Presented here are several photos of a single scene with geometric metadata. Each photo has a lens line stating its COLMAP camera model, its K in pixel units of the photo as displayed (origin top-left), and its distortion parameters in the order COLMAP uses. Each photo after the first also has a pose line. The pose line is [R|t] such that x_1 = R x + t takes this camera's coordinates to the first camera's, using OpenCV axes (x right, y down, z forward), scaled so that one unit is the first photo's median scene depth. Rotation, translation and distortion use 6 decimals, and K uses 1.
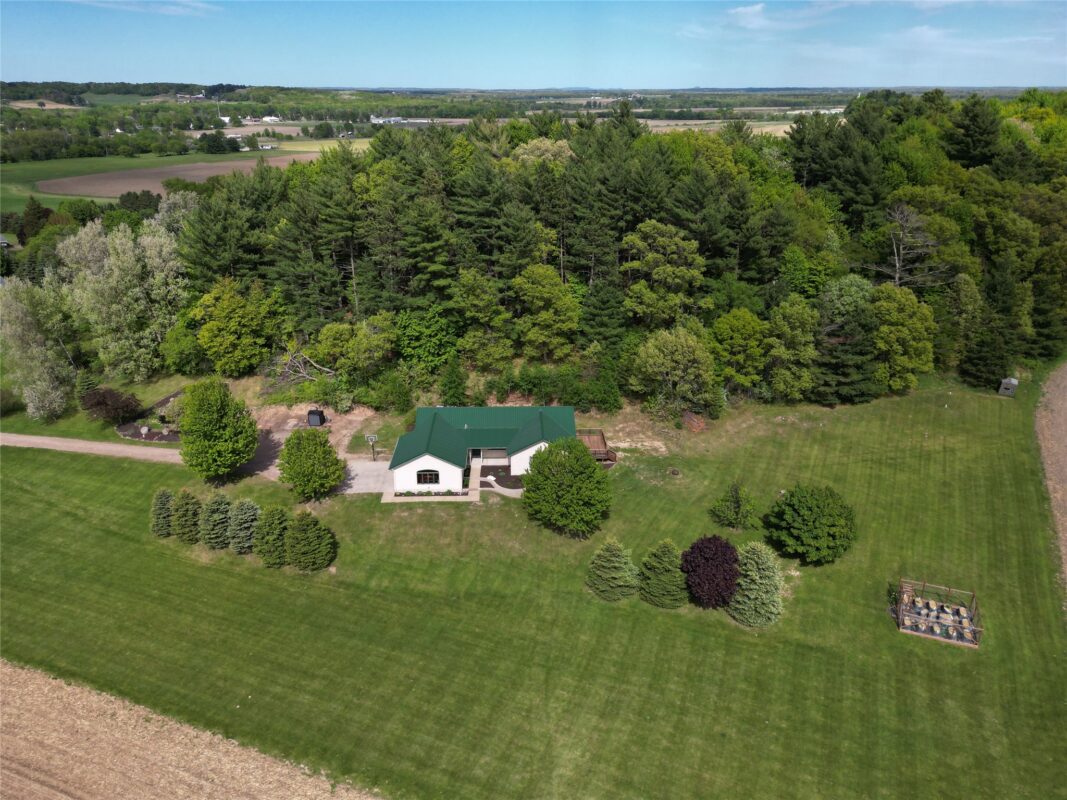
lens RADIAL K [[764.1, 0, 533.5], [0, 764.1, 400.0], [0, 0, 1]] dist [0.096944, -0.103560]
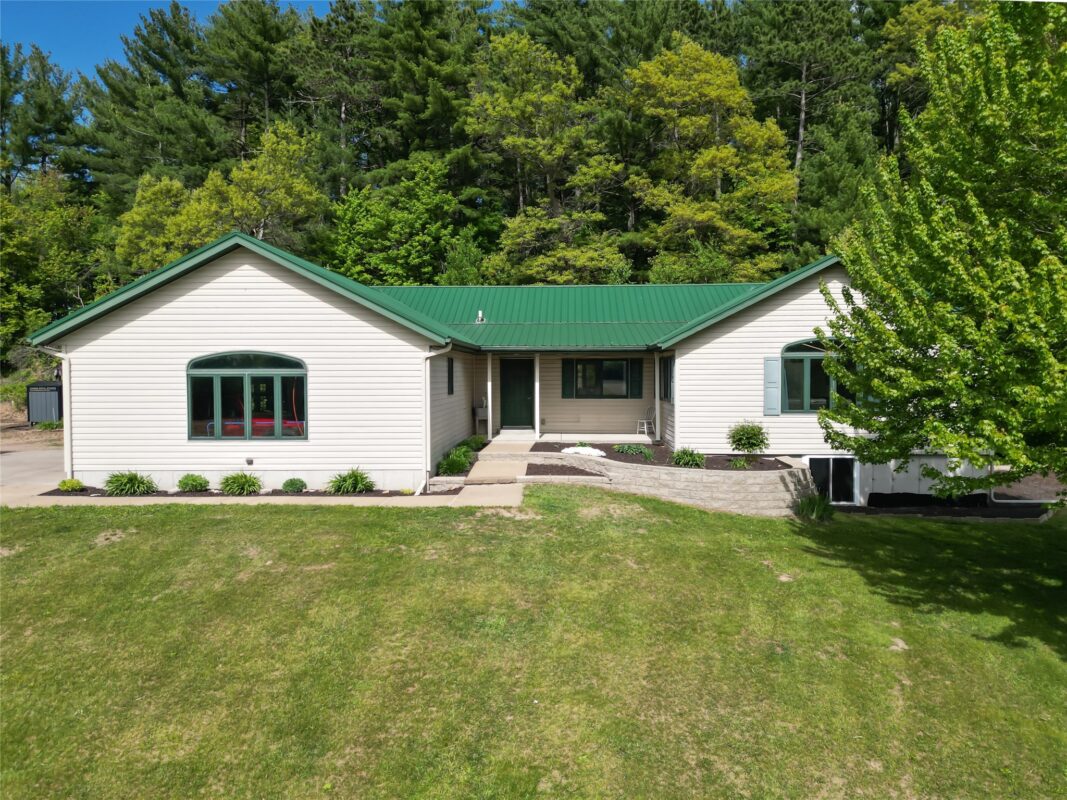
lens RADIAL K [[768.3, 0, 553.3], [0, 768.3, 400.2], [0, 0, 1]] dist [0.030654, -0.000426]
pose [[0.998820, -0.003717, -0.048431, -0.045215], [-0.013194, 0.938819, -0.344157, 0.134176], [0.046747, 0.344390, 0.937662, 0.678660]]
